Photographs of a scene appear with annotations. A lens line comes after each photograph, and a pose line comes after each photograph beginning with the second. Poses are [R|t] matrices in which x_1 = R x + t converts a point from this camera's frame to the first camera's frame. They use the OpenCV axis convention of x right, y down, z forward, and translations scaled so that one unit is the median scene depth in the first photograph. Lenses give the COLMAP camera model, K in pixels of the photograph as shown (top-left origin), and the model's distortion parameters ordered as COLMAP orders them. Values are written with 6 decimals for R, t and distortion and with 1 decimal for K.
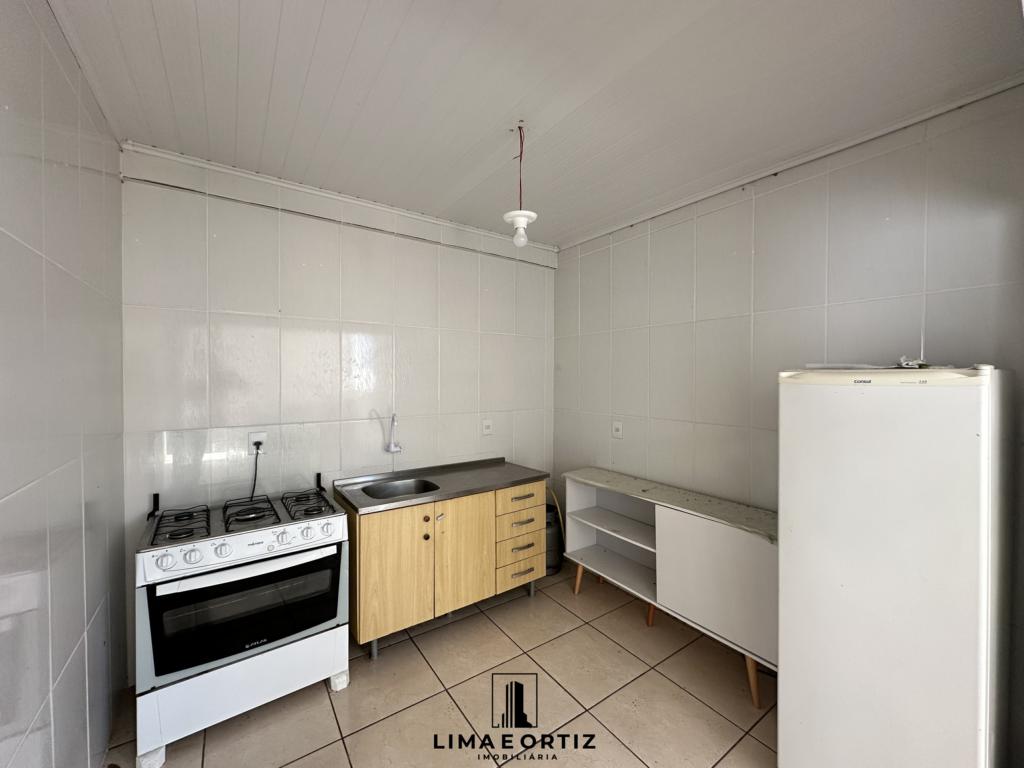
lens RADIAL K [[408.9, 0, 512.3], [0, 408.9, 382.7], [0, 0, 1]] dist [-0.001766, 0.000280]
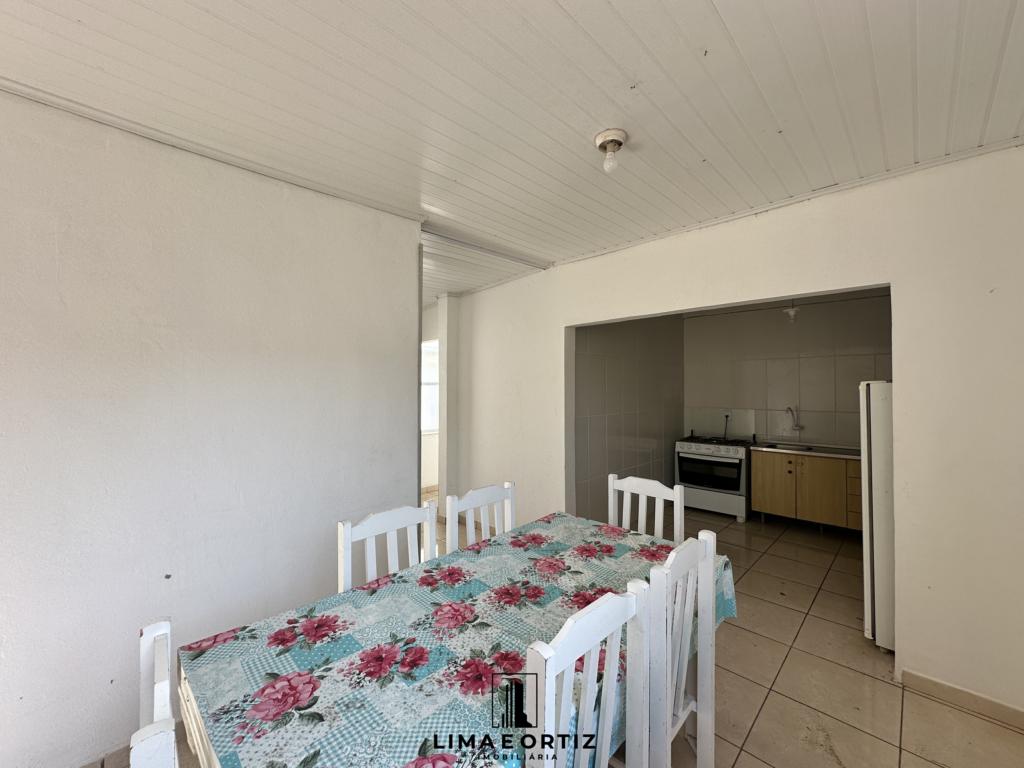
lens RADIAL K [[408.9, 0, 512.3], [0, 408.9, 382.7], [0, 0, 1]] dist [-0.001766, 0.000280]
pose [[0.180946, -0.011857, -0.983422, 1.509611], [-0.013840, 0.999798, -0.014601, 0.012024], [0.983396, 0.016252, 0.180745, -0.644516]]
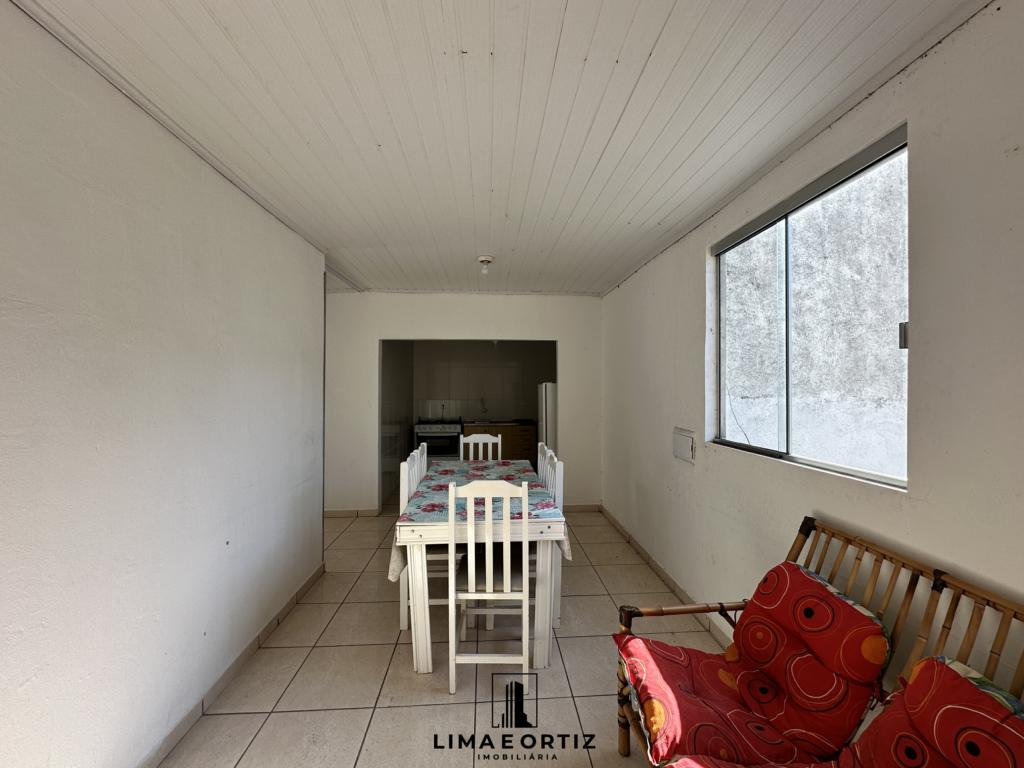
lens RADIAL K [[408.9, 0, 512.3], [0, 408.9, 382.7], [0, 0, 1]] dist [-0.001766, 0.000280]
pose [[0.858226, -0.003966, -0.513256, 1.662419], [-0.007850, 0.999752, -0.020850, 0.030509], [0.513211, 0.021923, 0.857982, -1.668300]]
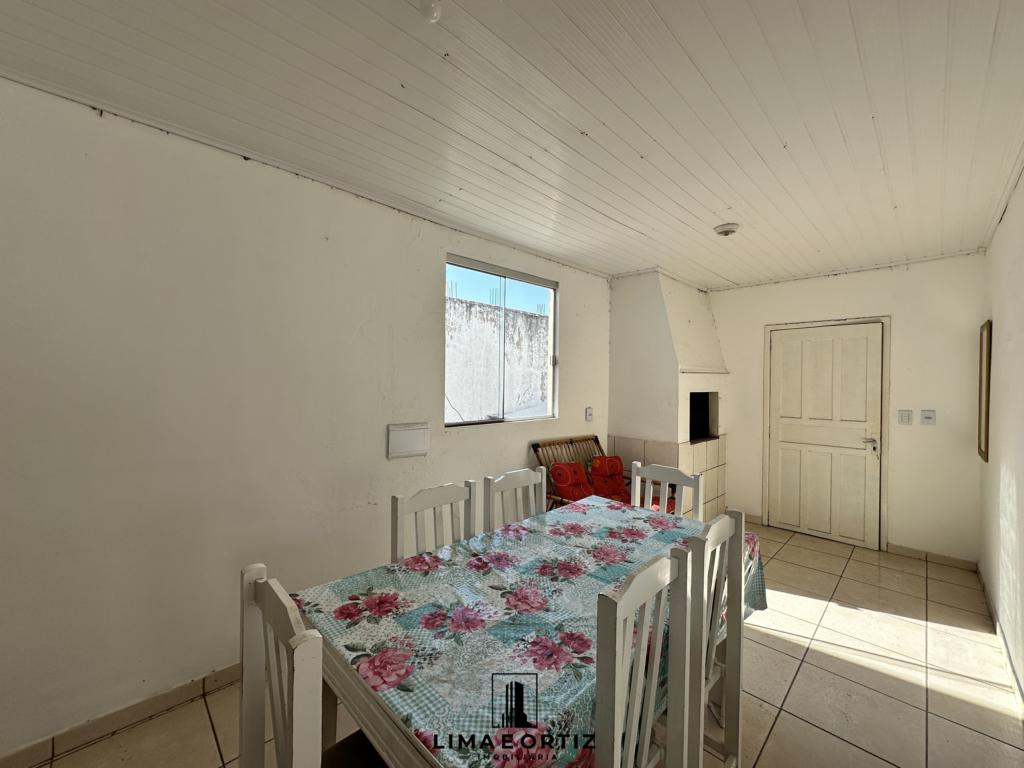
lens RADIAL K [[408.9, 0, 512.3], [0, 408.9, 382.7], [0, 0, 1]] dist [-0.001766, 0.000280]
pose [[-0.172221, -0.006077, 0.985040, 0.160228], [0.001938, 0.999977, 0.006508, 0.019997], [-0.985057, 0.003030, -0.172205, -0.304116]]
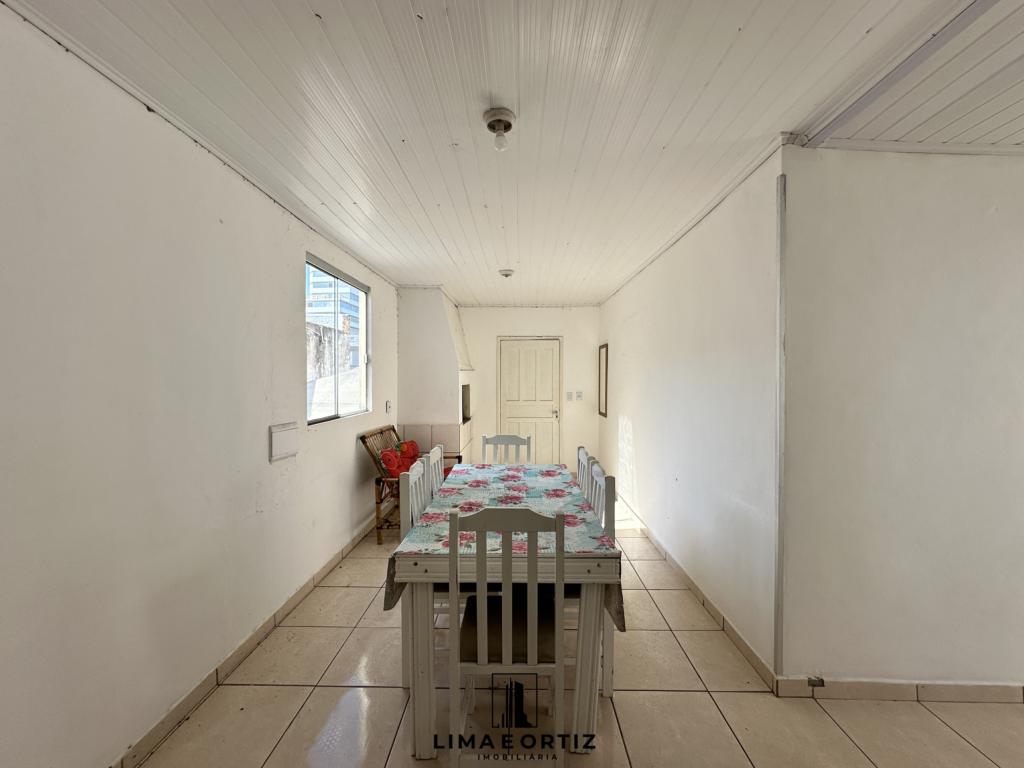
lens RADIAL K [[408.9, 0, 512.3], [0, 408.9, 382.7], [0, 0, 1]] dist [-0.001766, 0.000280]
pose [[-0.813240, -0.009227, 0.581855, 0.195686], [0.006323, 0.999675, 0.024689, 0.004994], [-0.581894, 0.023757, -0.812918, 0.383934]]
